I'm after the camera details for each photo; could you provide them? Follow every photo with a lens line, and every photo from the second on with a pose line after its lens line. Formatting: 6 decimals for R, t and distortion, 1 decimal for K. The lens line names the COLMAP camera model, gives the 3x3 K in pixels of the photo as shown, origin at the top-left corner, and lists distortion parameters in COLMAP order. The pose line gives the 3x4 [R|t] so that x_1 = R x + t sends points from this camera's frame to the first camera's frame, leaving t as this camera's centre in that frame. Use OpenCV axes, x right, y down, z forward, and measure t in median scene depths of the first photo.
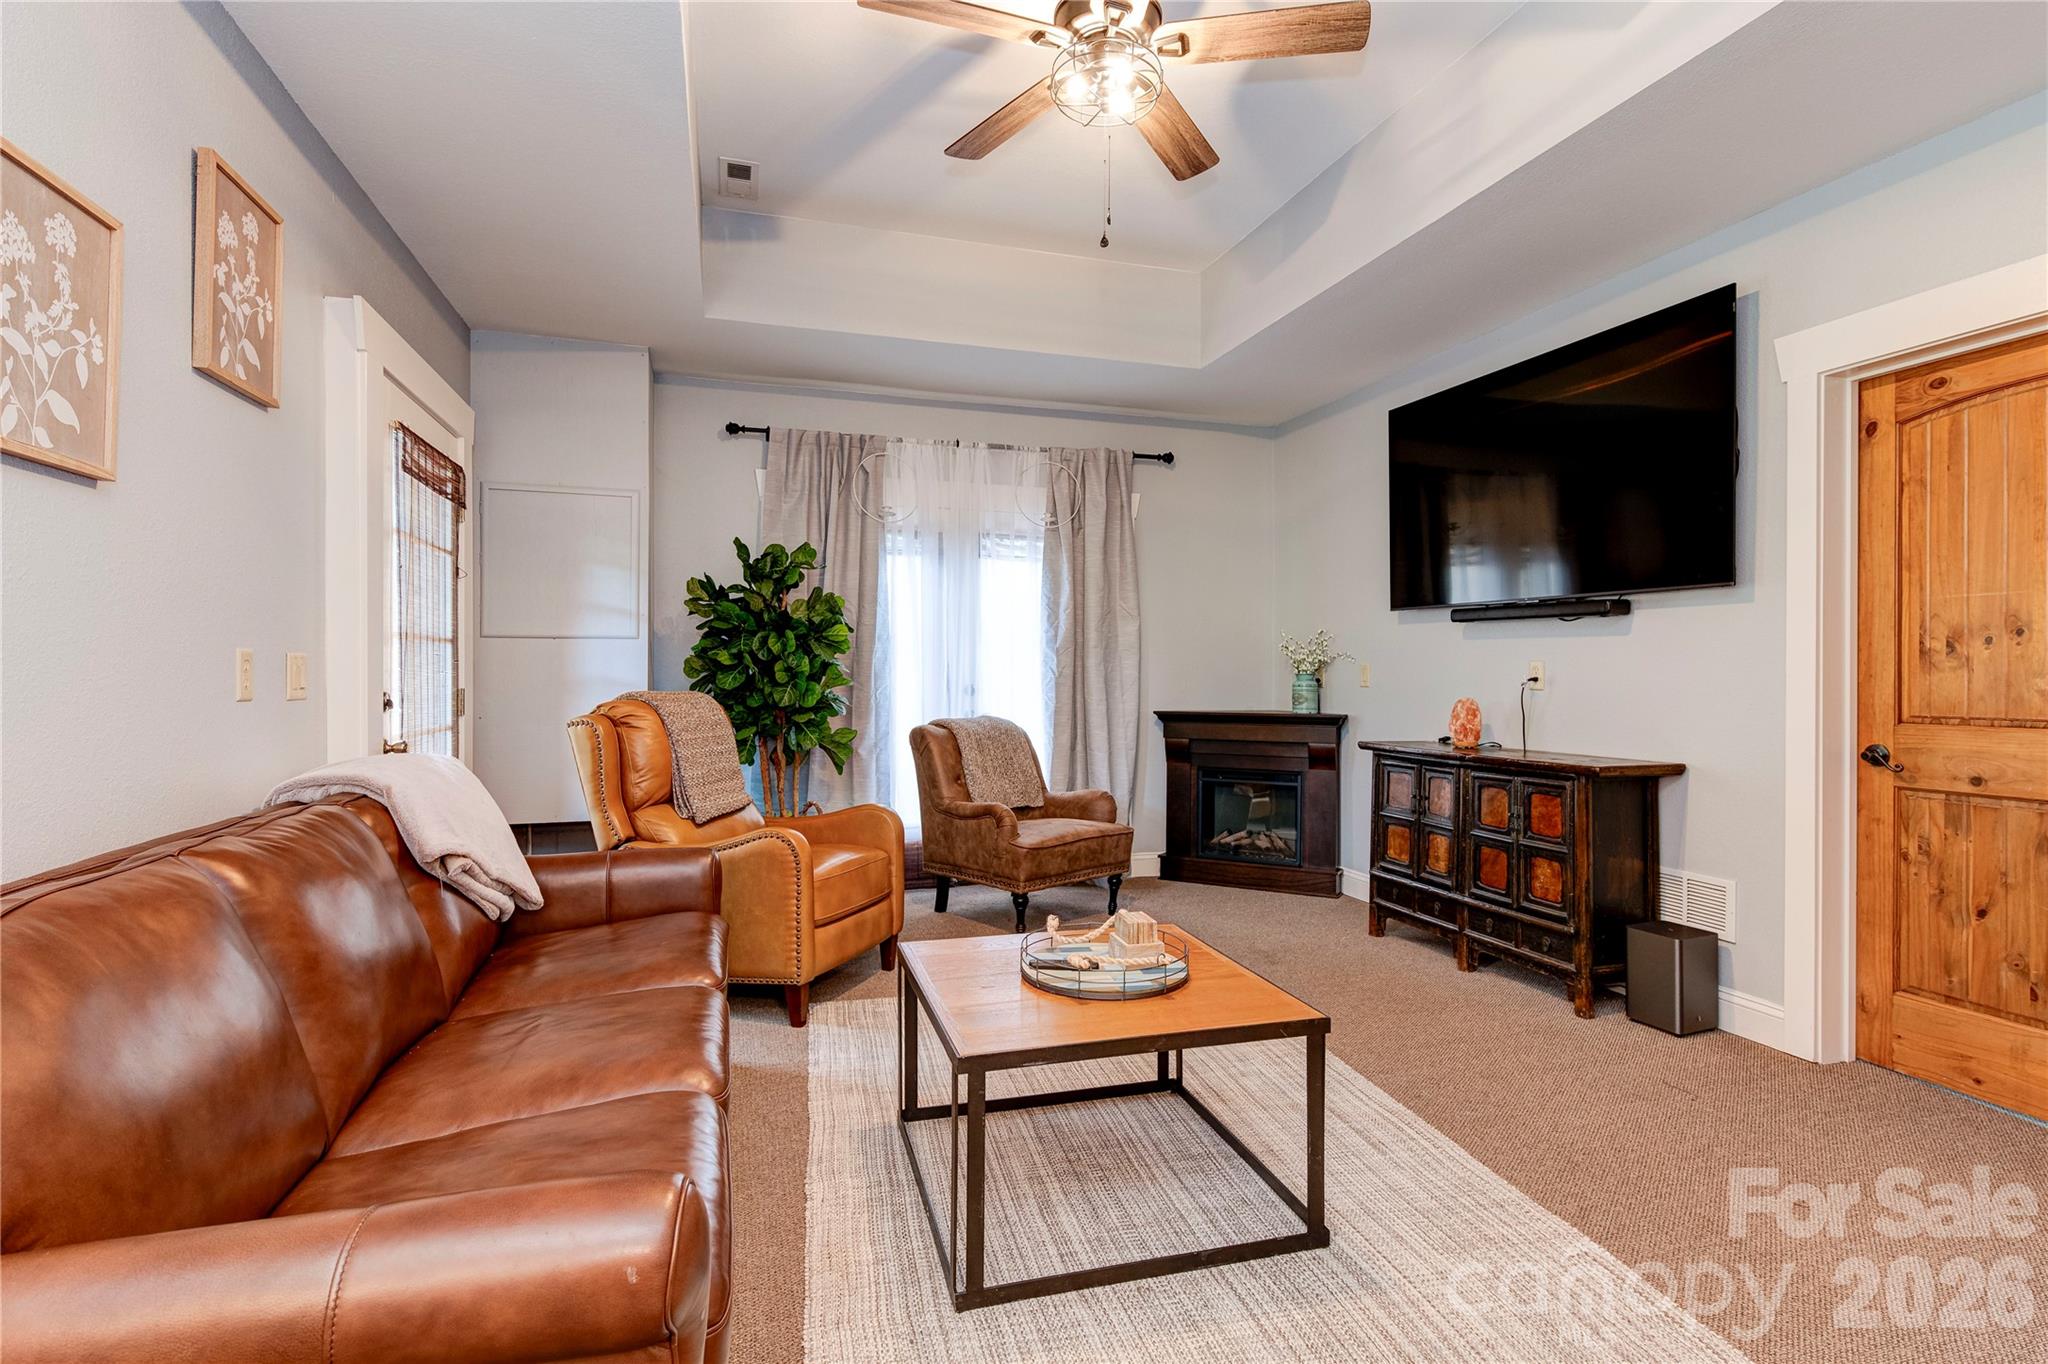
lens RADIAL K [[988.2, 0, 1024.9], [0, 988.2, 675.1], [0, 0, 1]] dist [0.001137, 0.000154]
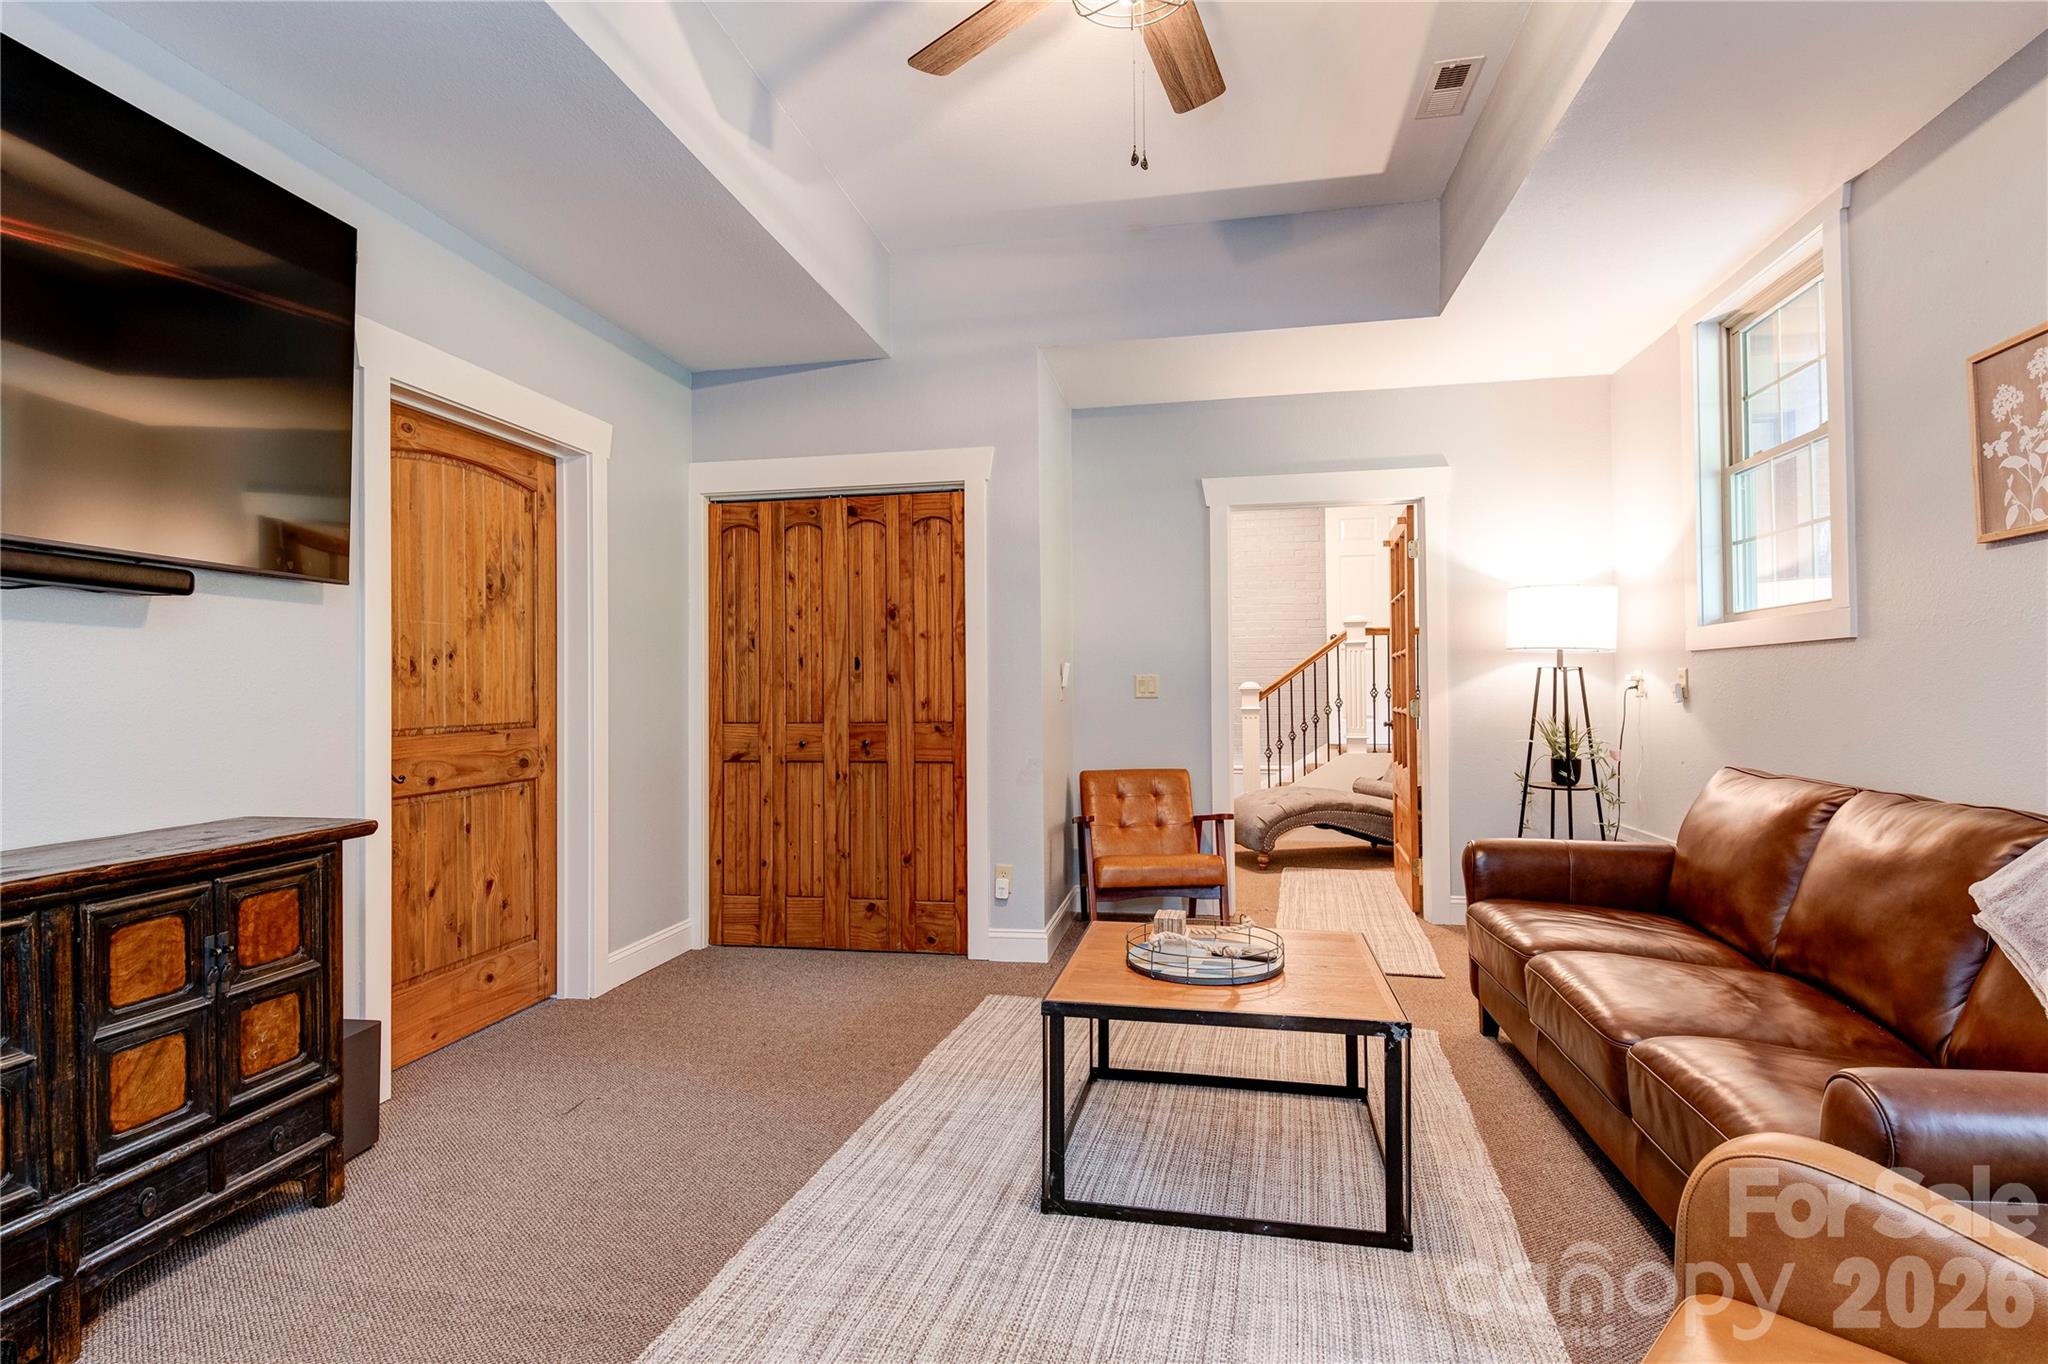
lens RADIAL K [[988.2, 0, 1022.1], [0, 988.2, 678.5], [0, 0, 1]] dist [0.001137, 0.000154]
pose [[-0.885558, 0.007815, 0.464464, -0.159696], [0.006210, 0.999968, -0.004985, -0.003650], [-0.464488, -0.001530, -0.885578, 1.322228]]
